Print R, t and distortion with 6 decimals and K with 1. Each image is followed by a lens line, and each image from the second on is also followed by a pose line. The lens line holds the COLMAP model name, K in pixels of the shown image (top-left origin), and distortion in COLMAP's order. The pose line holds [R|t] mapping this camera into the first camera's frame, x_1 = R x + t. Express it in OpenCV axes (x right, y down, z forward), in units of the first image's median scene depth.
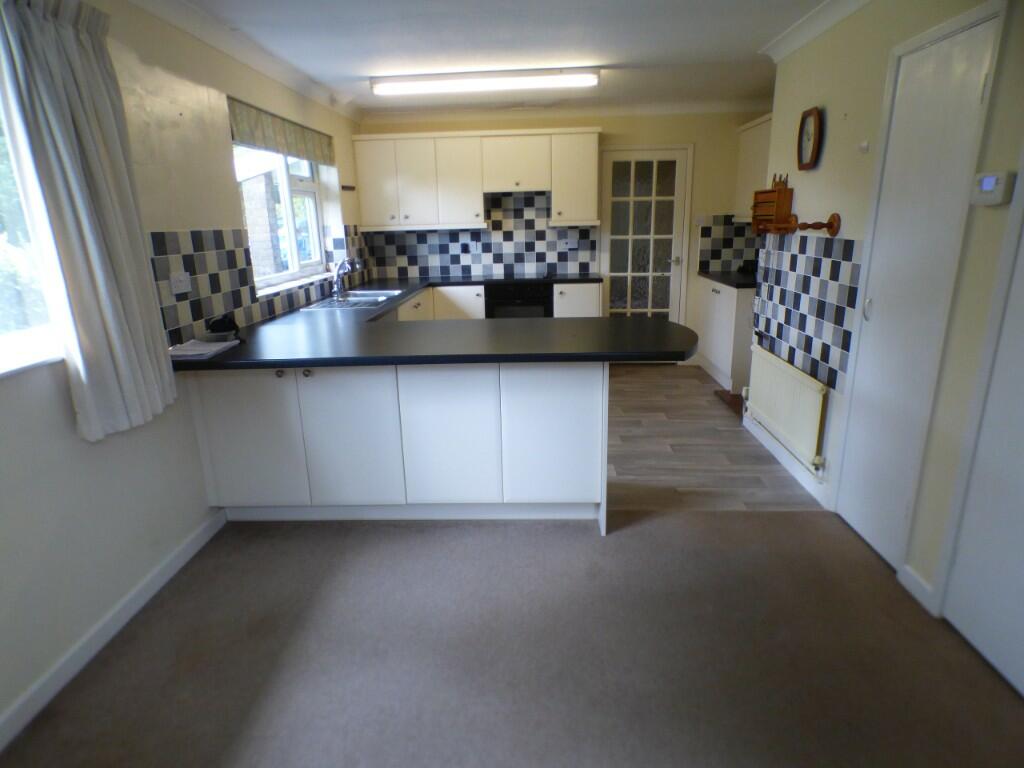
lens RADIAL K [[594.3, 0, 512.0], [0, 594.3, 384.0], [0, 0, 1]] dist [-0.002790, 0.000422]
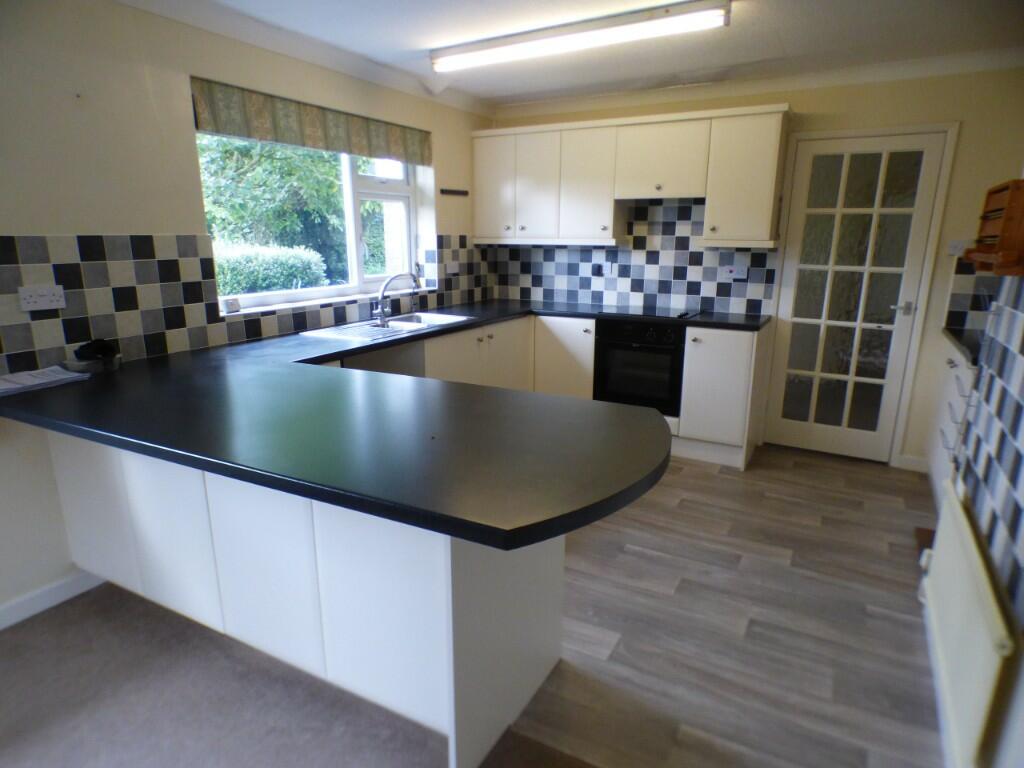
lens RADIAL K [[612.6, 0, 514.5], [0, 612.6, 395.0], [0, 0, 1]] dist [0.002757, 0.000599]
pose [[0.897319, 0.142918, -0.417605, 0.189394], [-0.146377, 0.988940, 0.023922, -0.068926], [0.416405, 0.039662, 0.908314, 0.225925]]
